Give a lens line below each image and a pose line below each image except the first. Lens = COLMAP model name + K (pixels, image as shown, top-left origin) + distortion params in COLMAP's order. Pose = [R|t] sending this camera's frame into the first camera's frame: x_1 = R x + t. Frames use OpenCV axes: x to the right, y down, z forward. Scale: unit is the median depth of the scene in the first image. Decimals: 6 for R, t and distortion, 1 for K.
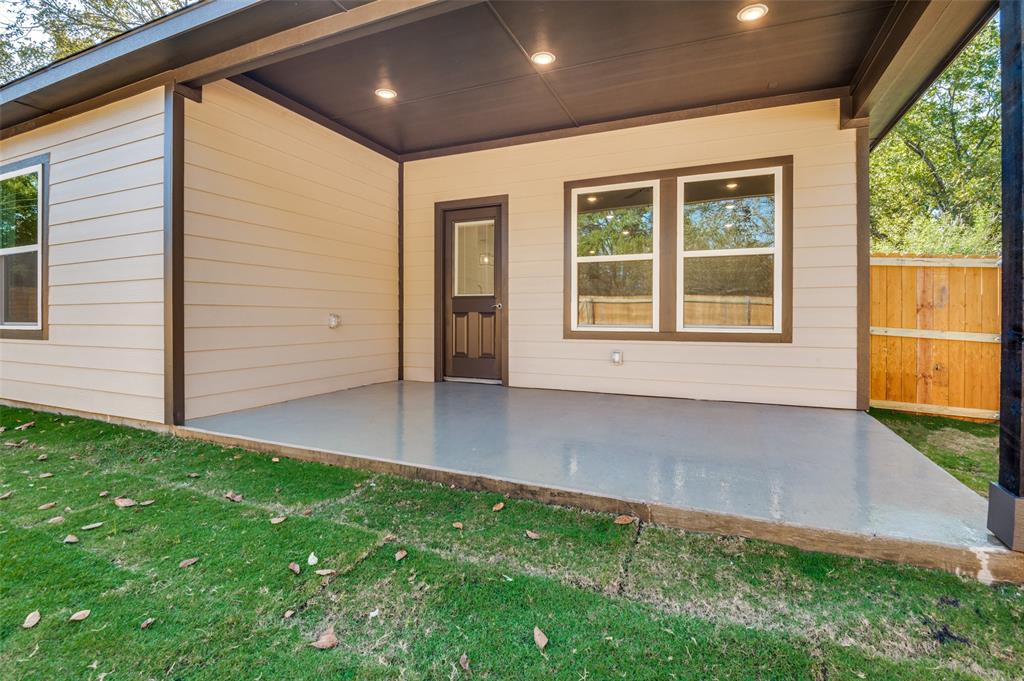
lens RADIAL K [[477.1, 0, 512.0], [0, 477.1, 340.5], [0, 0, 1]] dist [-0.000870, -0.000089]
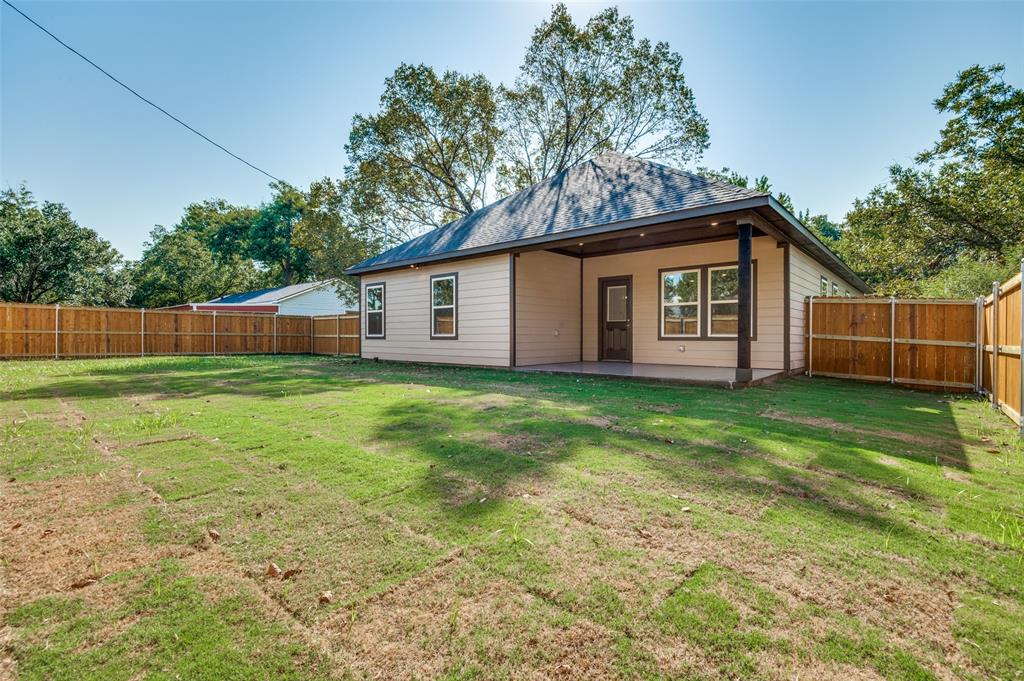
lens RADIAL K [[477.1, 0, 512.0], [0, 477.1, 340.5], [0, 0, 1]] dist [-0.000870, -0.000089]
pose [[0.953712, -0.000722, -0.300720, 0.125047], [-0.008572, 0.999525, -0.029586, 0.065352], [0.300599, 0.030794, 0.953253, -1.264016]]
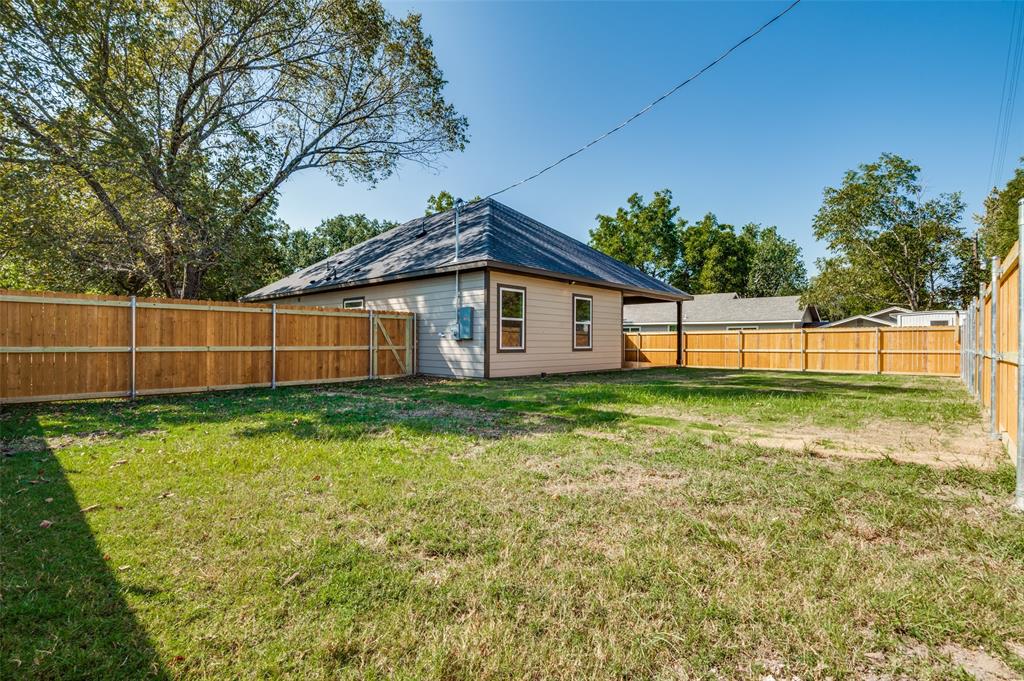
lens RADIAL K [[477.1, 0, 512.0], [0, 477.1, 340.5], [0, 0, 1]] dist [-0.000870, -0.000089]
pose [[0.324654, 0.008335, 0.945796, -3.680086], [0.035763, 0.999138, -0.021081, -0.027001], [-0.945156, 0.040669, 0.324076, 0.409439]]
